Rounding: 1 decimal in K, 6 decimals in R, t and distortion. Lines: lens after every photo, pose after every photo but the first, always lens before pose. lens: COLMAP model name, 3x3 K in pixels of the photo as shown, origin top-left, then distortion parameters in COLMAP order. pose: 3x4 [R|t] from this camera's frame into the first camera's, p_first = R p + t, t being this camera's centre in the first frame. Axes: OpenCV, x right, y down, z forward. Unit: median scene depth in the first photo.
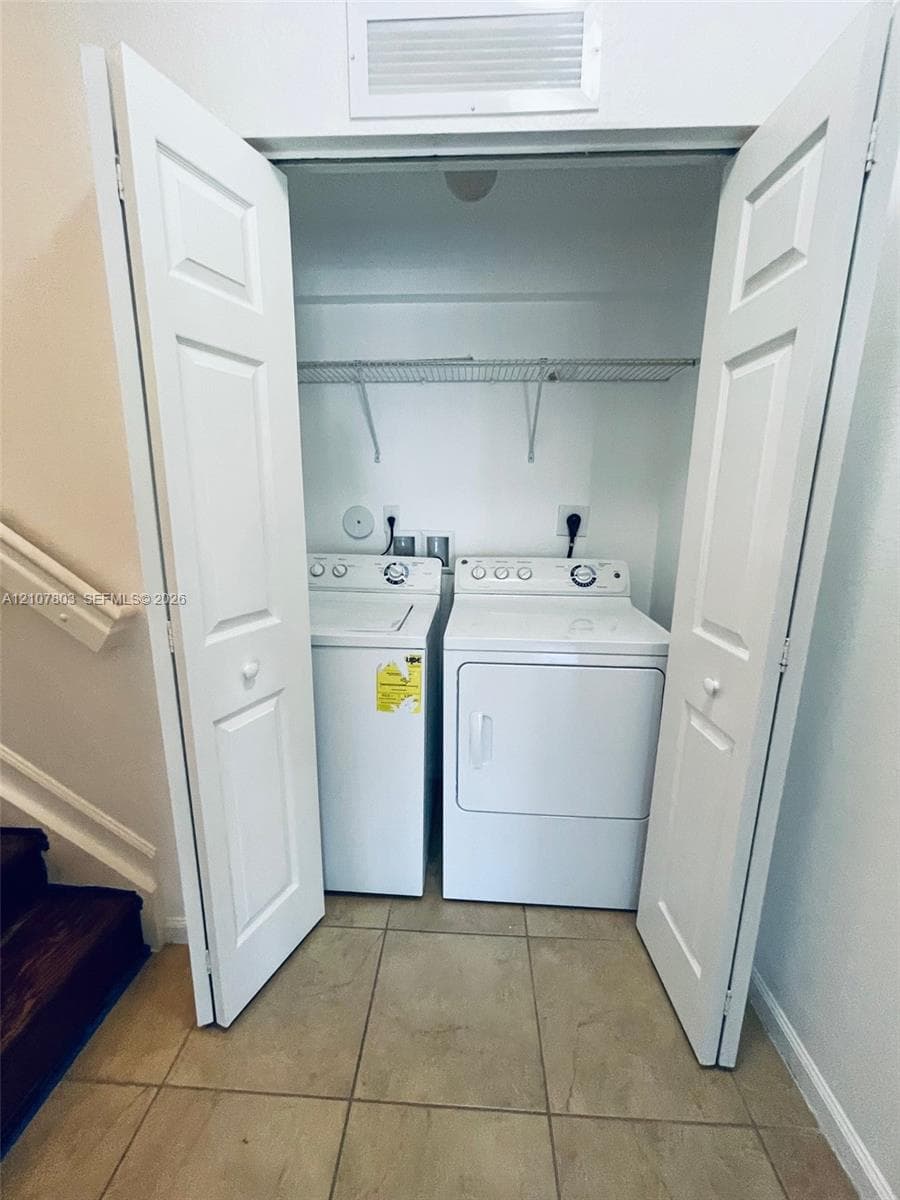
lens RADIAL K [[483.7, 0, 450.0], [0, 483.7, 600.0], [0, 0, 1]] dist [-0.000524, -0.000050]
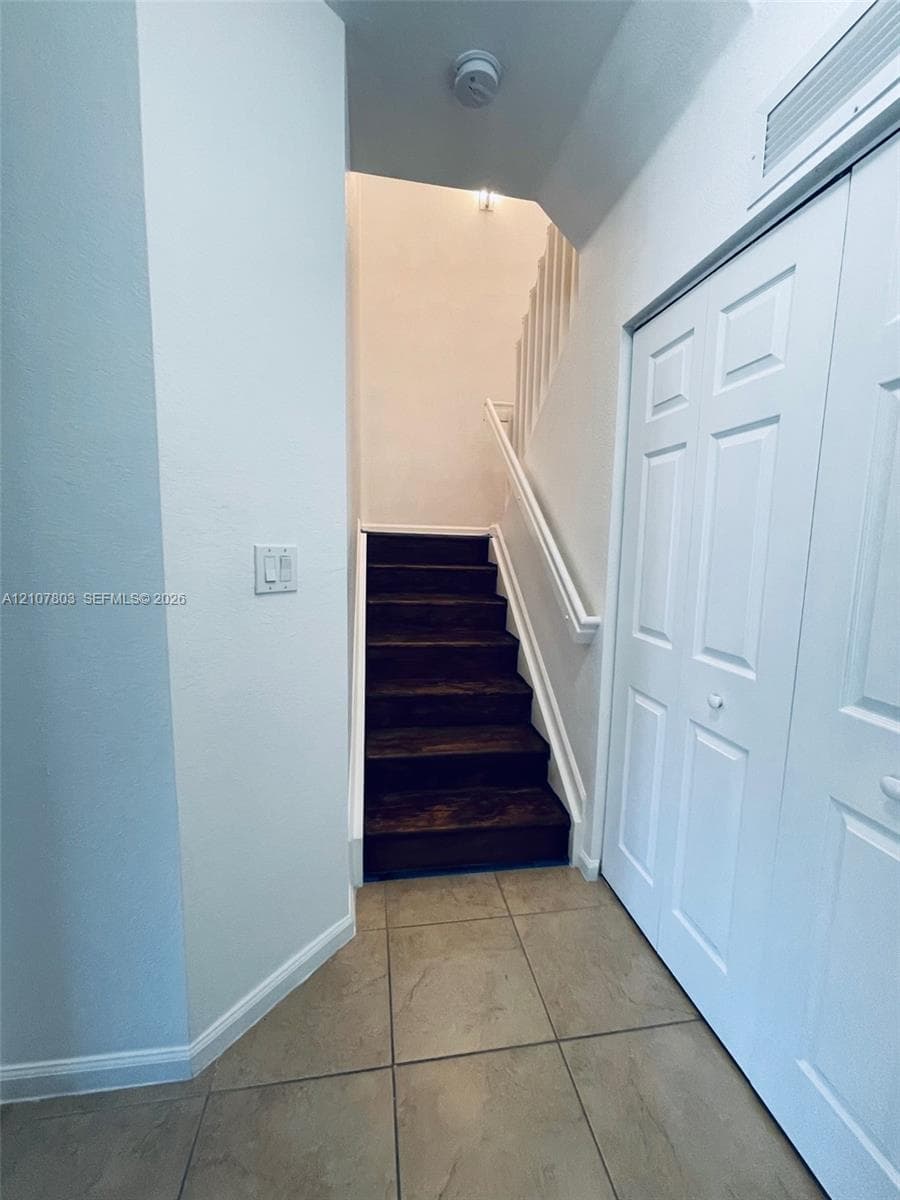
lens RADIAL K [[483.7, 0, 450.0], [0, 483.7, 600.0], [0, 0, 1]] dist [-0.000524, -0.000050]
pose [[0.216474, 0.113276, -0.969694, 0.732638], [-0.216906, 0.974002, 0.065358, -0.045982], [0.951888, 0.196184, 0.235417, 0.238219]]
